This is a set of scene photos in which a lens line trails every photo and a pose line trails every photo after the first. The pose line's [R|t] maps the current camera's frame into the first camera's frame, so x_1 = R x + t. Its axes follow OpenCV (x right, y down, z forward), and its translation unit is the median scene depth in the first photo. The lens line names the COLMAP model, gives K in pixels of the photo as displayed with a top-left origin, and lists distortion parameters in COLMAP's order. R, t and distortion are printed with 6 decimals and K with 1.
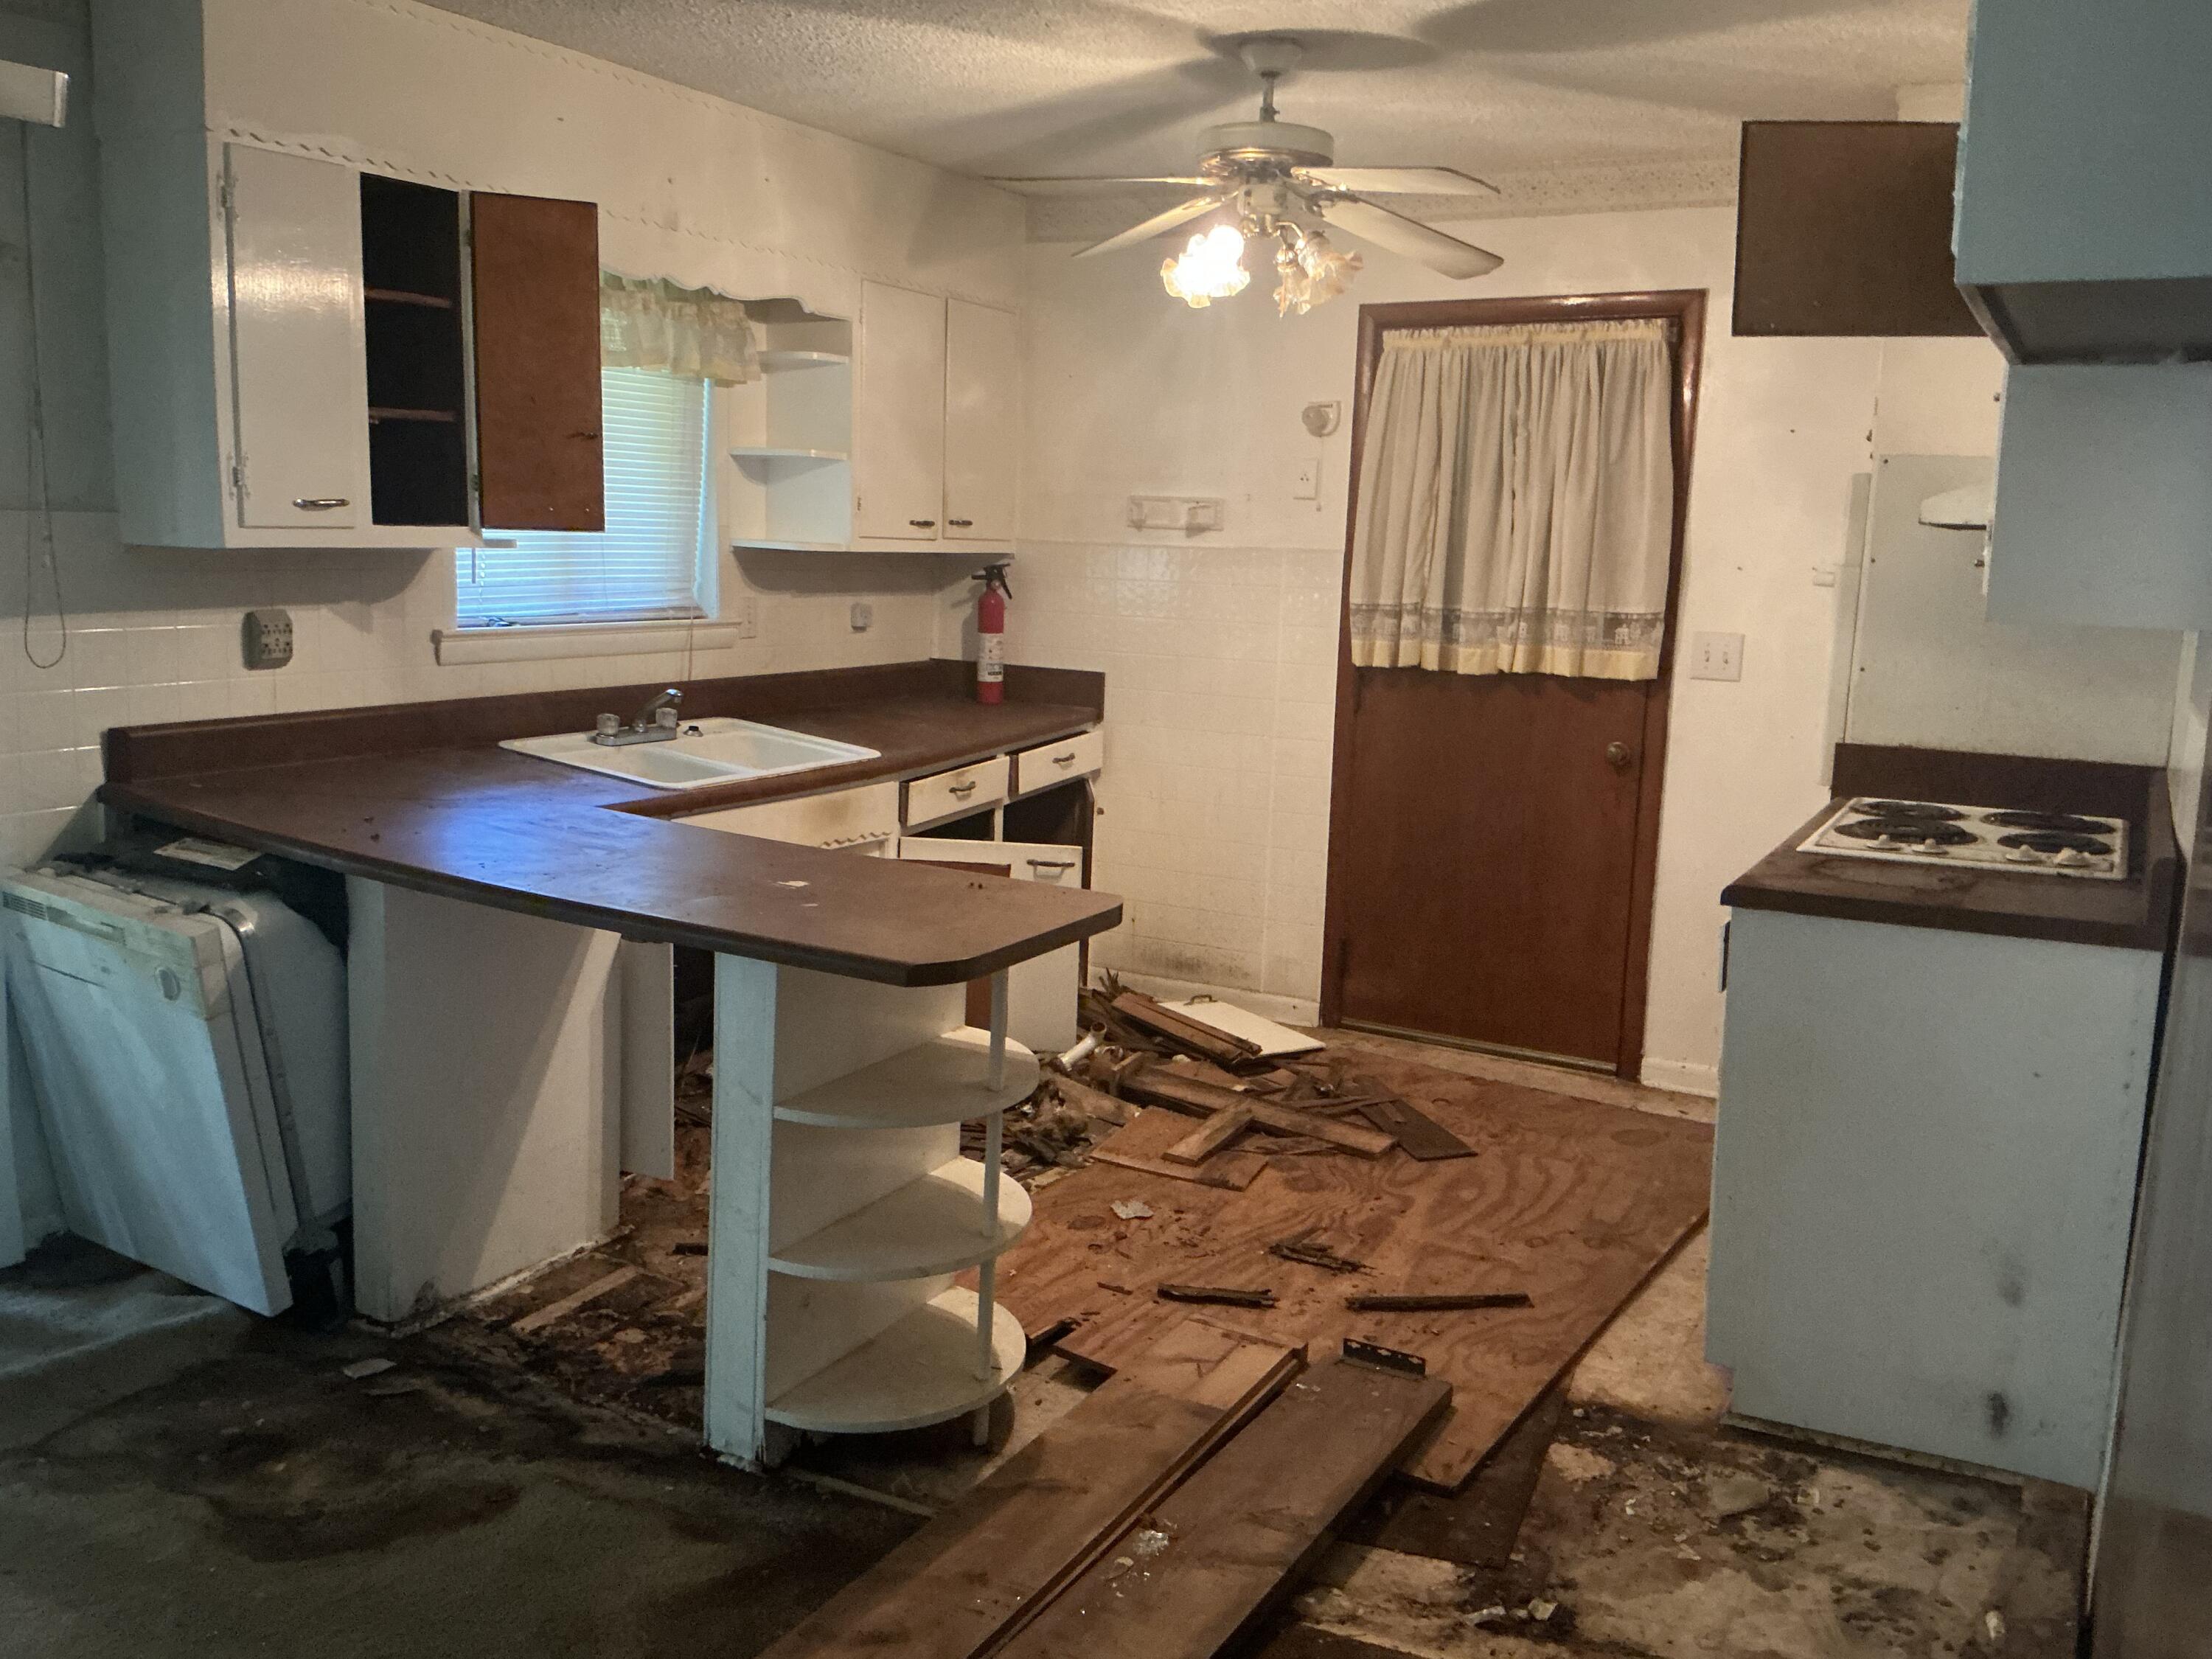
lens RADIAL K [[1807.7, 0, 1110.9], [0, 1807.7, 824.5], [0, 0, 1]] dist [0.129126, -0.156525]
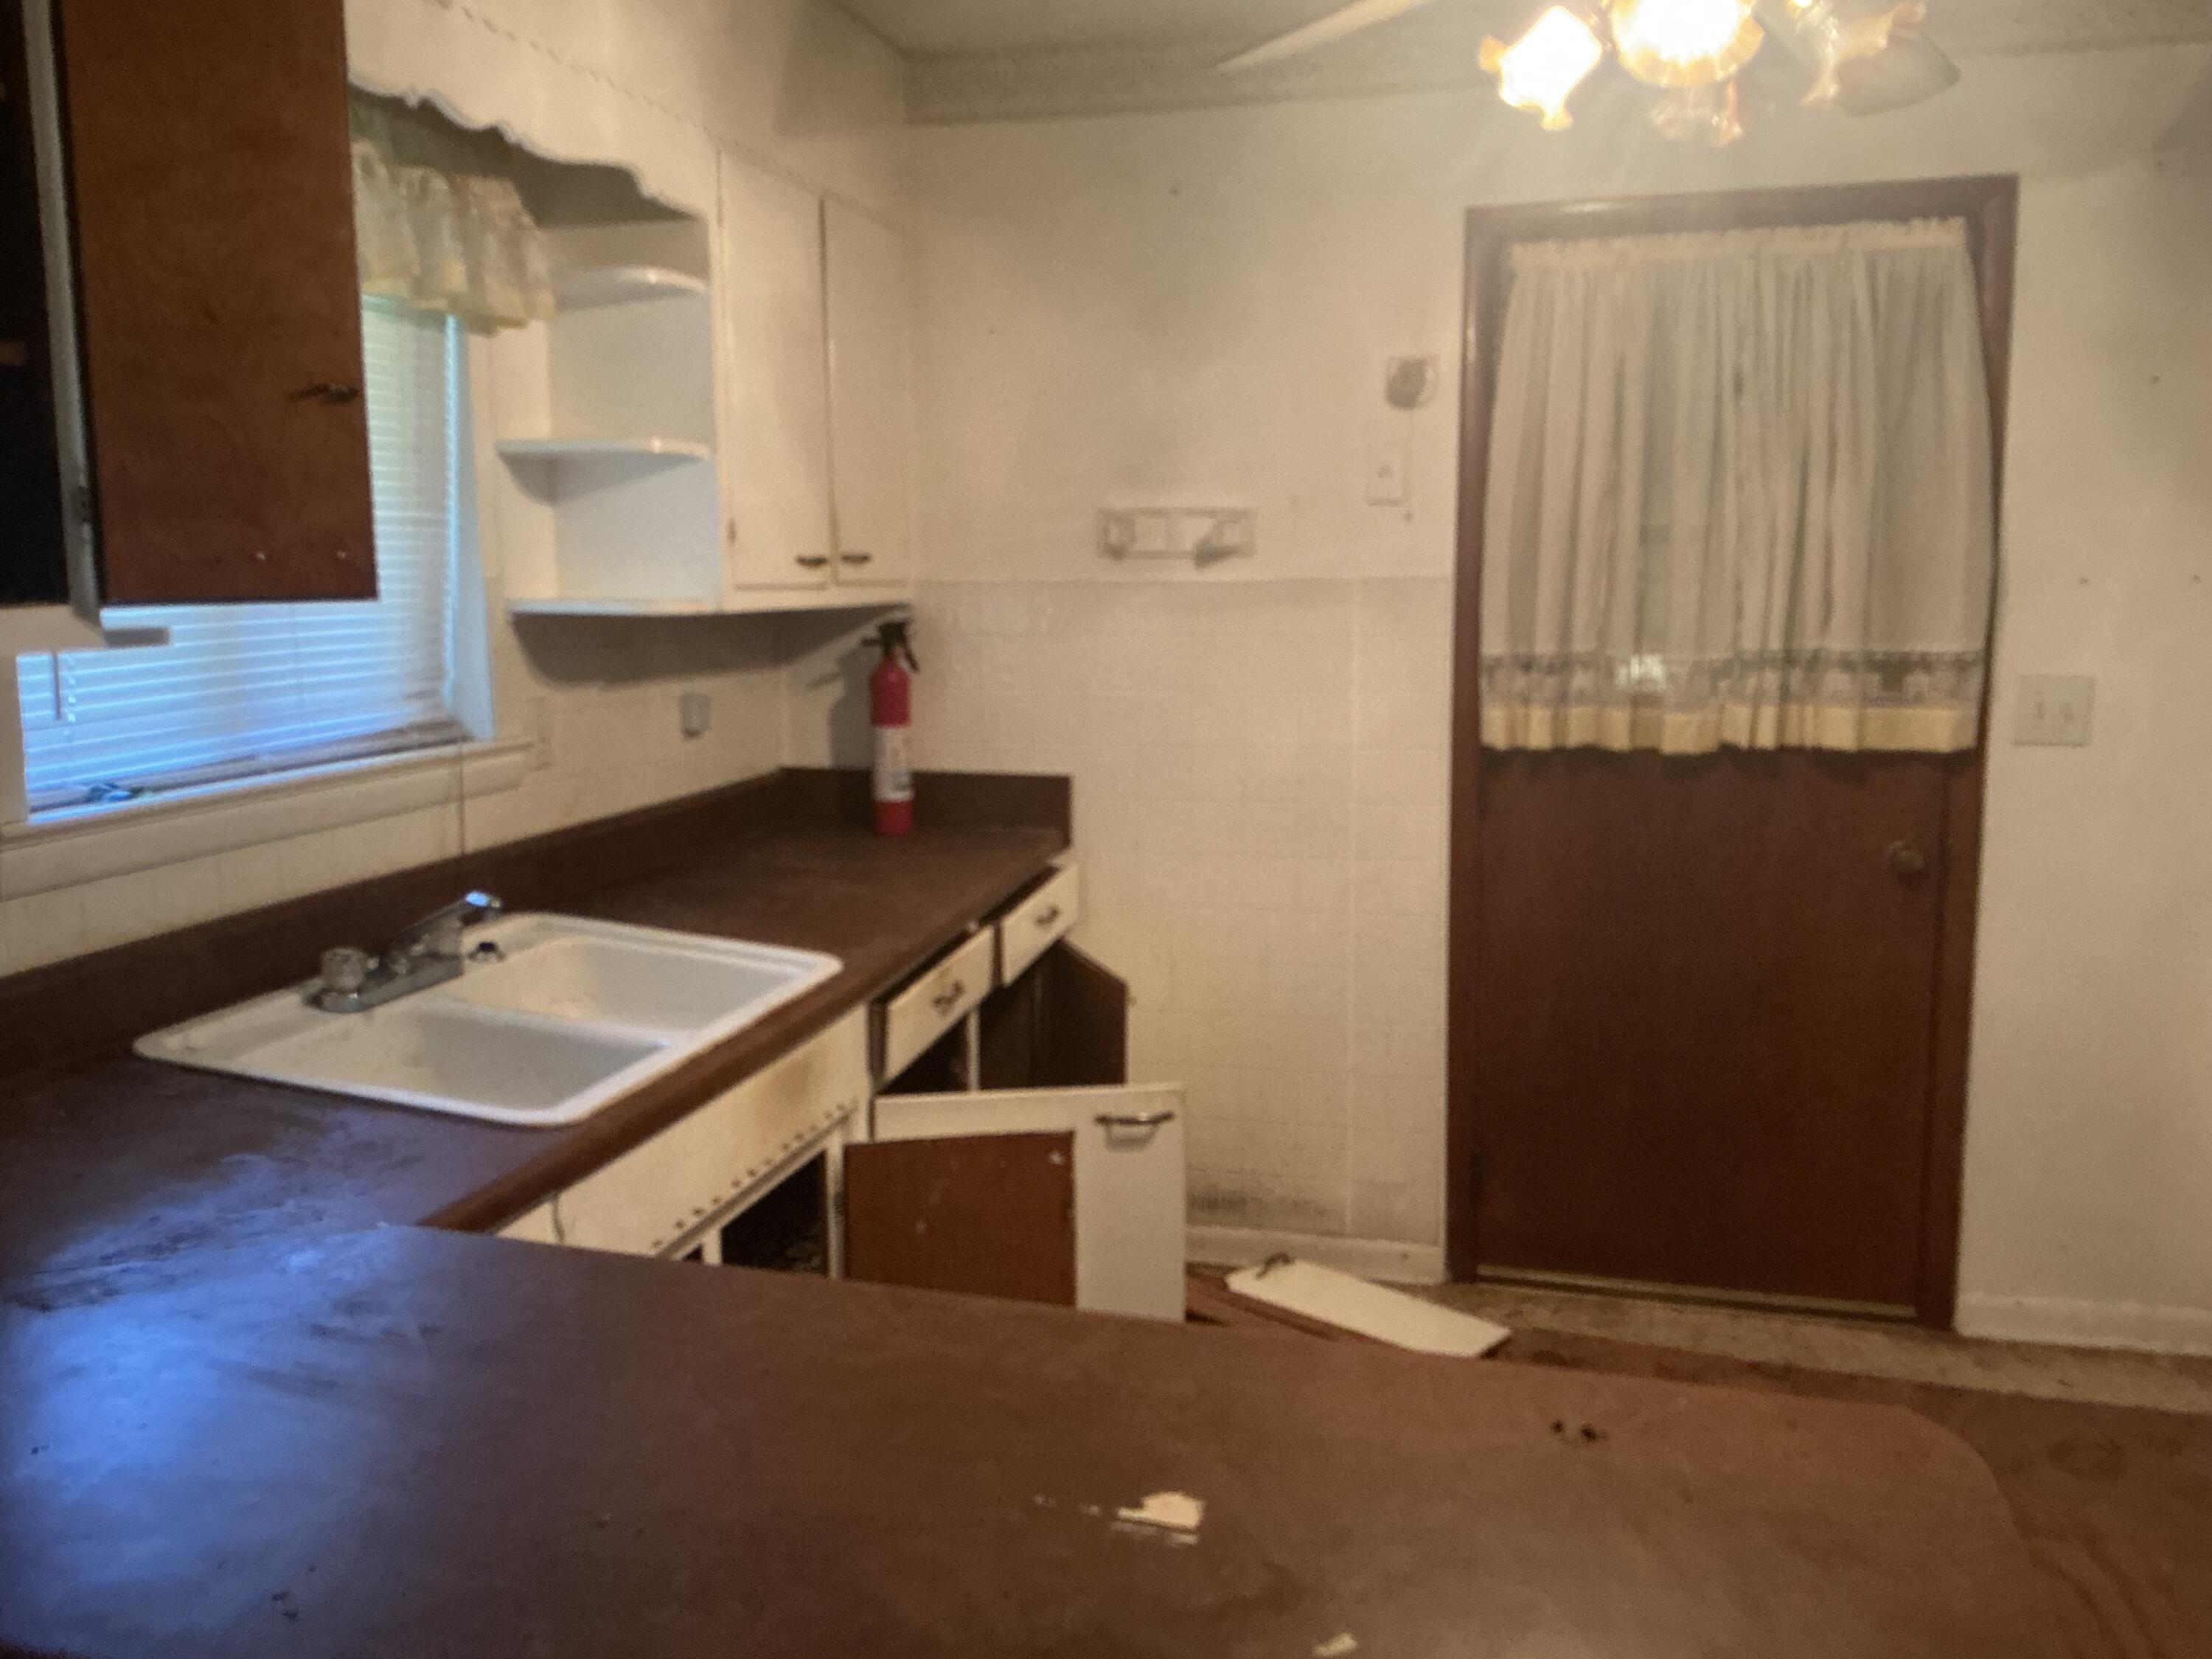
lens RADIAL K [[1807.7, 0, 1110.9], [0, 1807.7, 824.5], [0, 0, 1]] dist [0.129126, -0.156525]
pose [[0.966246, -0.073015, 0.247059, -0.173372], [0.076787, 0.997032, -0.005652, -0.068763], [-0.245913, 0.024432, 0.968984, 0.398774]]
